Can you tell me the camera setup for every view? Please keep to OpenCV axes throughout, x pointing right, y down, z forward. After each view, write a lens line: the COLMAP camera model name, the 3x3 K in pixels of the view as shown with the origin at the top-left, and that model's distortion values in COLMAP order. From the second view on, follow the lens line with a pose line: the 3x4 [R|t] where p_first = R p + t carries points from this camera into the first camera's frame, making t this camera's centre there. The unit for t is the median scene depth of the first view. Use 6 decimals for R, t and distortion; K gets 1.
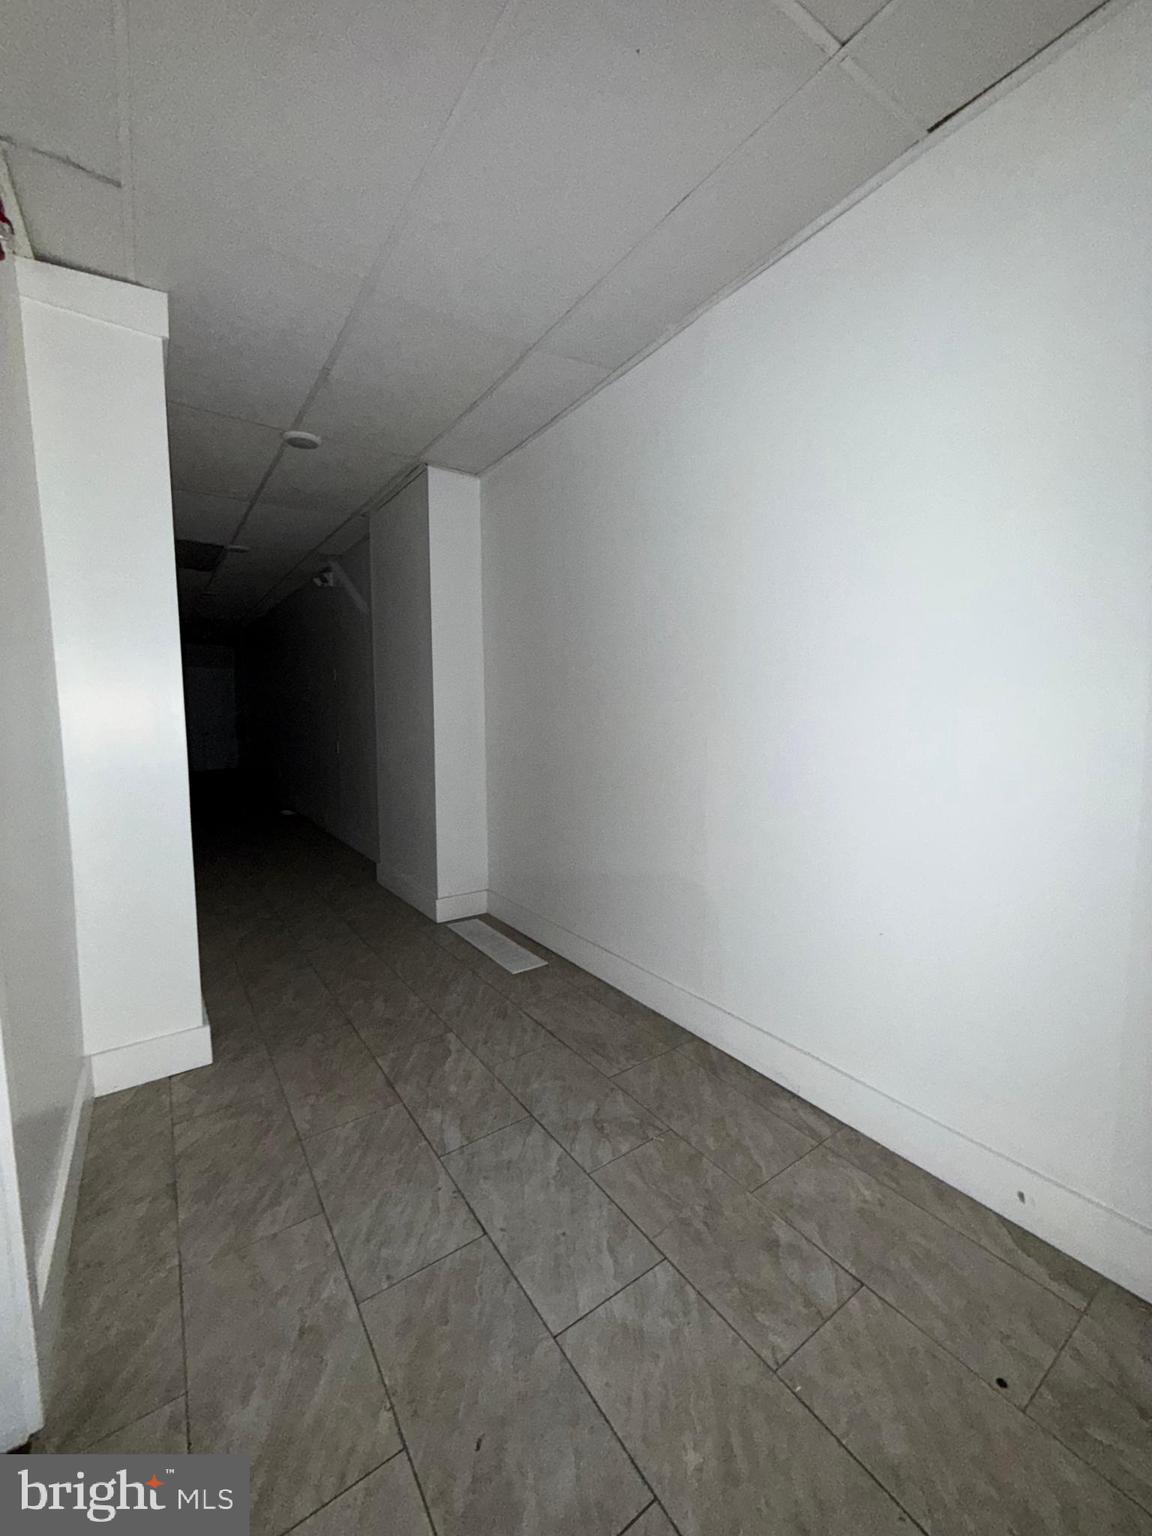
lens RADIAL K [[614.5, 0, 575.5], [0, 614.5, 770.6], [0, 0, 1]] dist [0.001151, 0.000178]
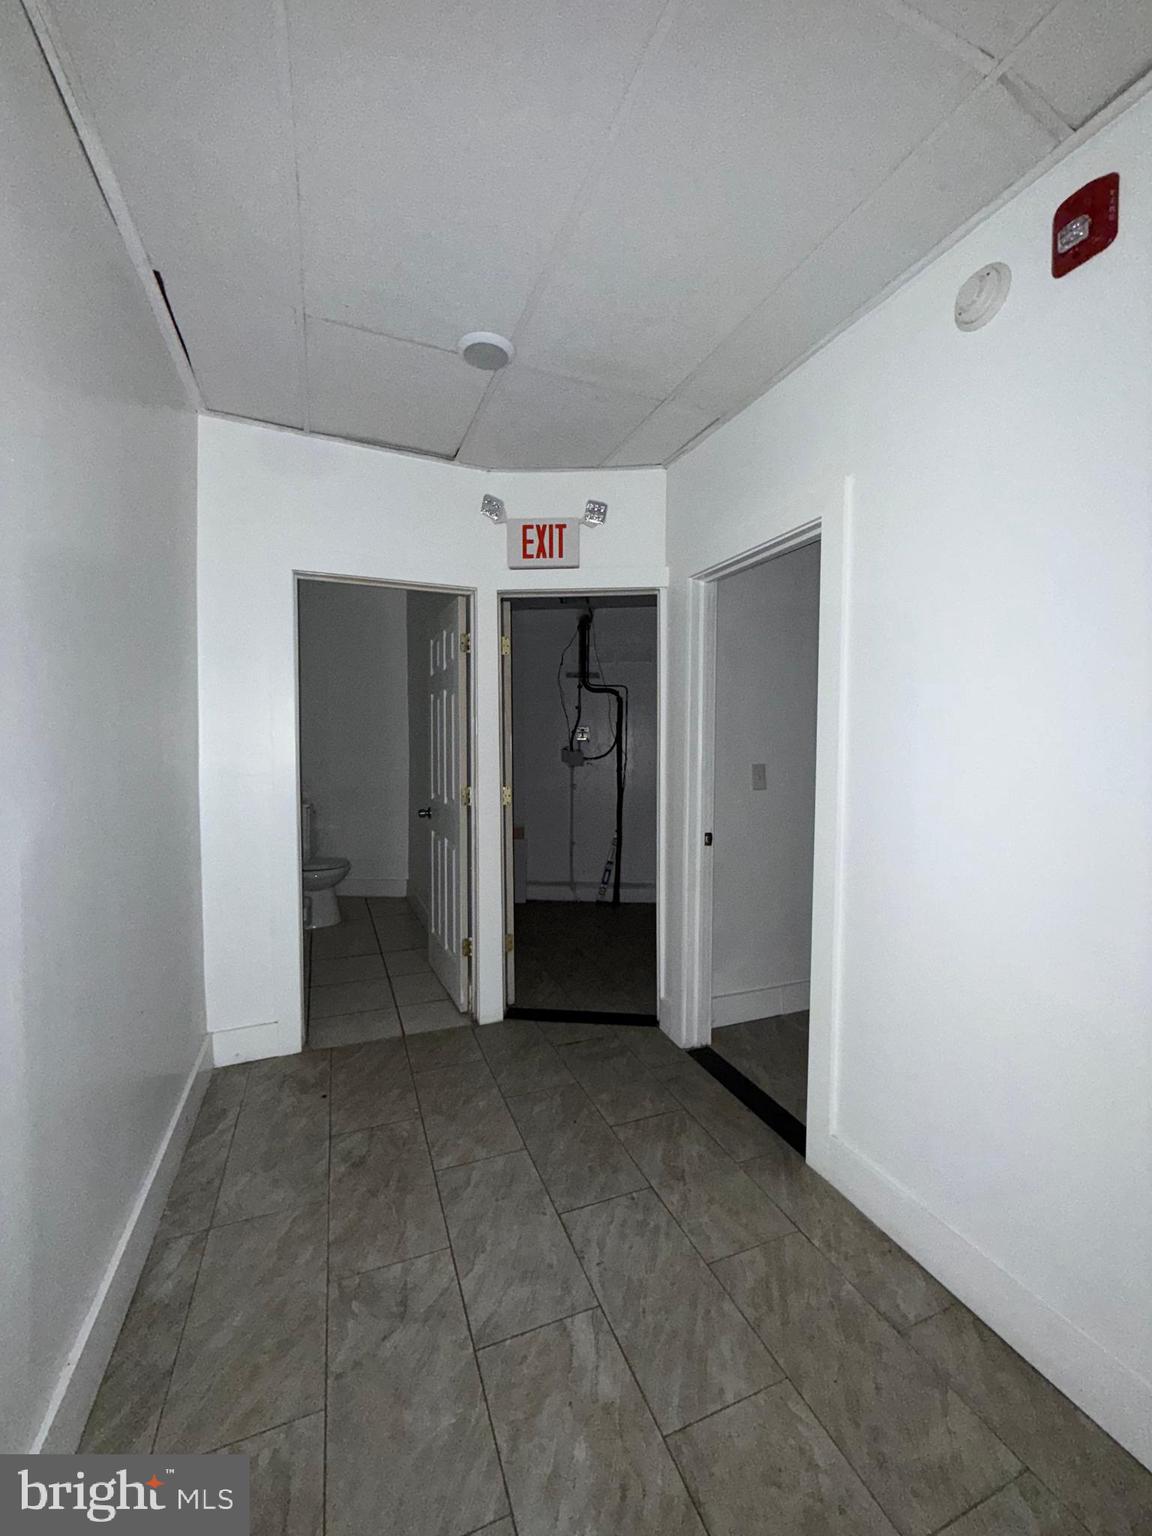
lens RADIAL K [[614.5, 0, 577.2], [0, 614.5, 767.2], [0, 0, 1]] dist [0.001151, 0.000178]
pose [[-0.975093, -0.008487, 0.221636, -0.391135], [0.023009, 0.990006, 0.139137, -0.242076], [-0.220601, 0.140771, -0.965152, 1.801157]]
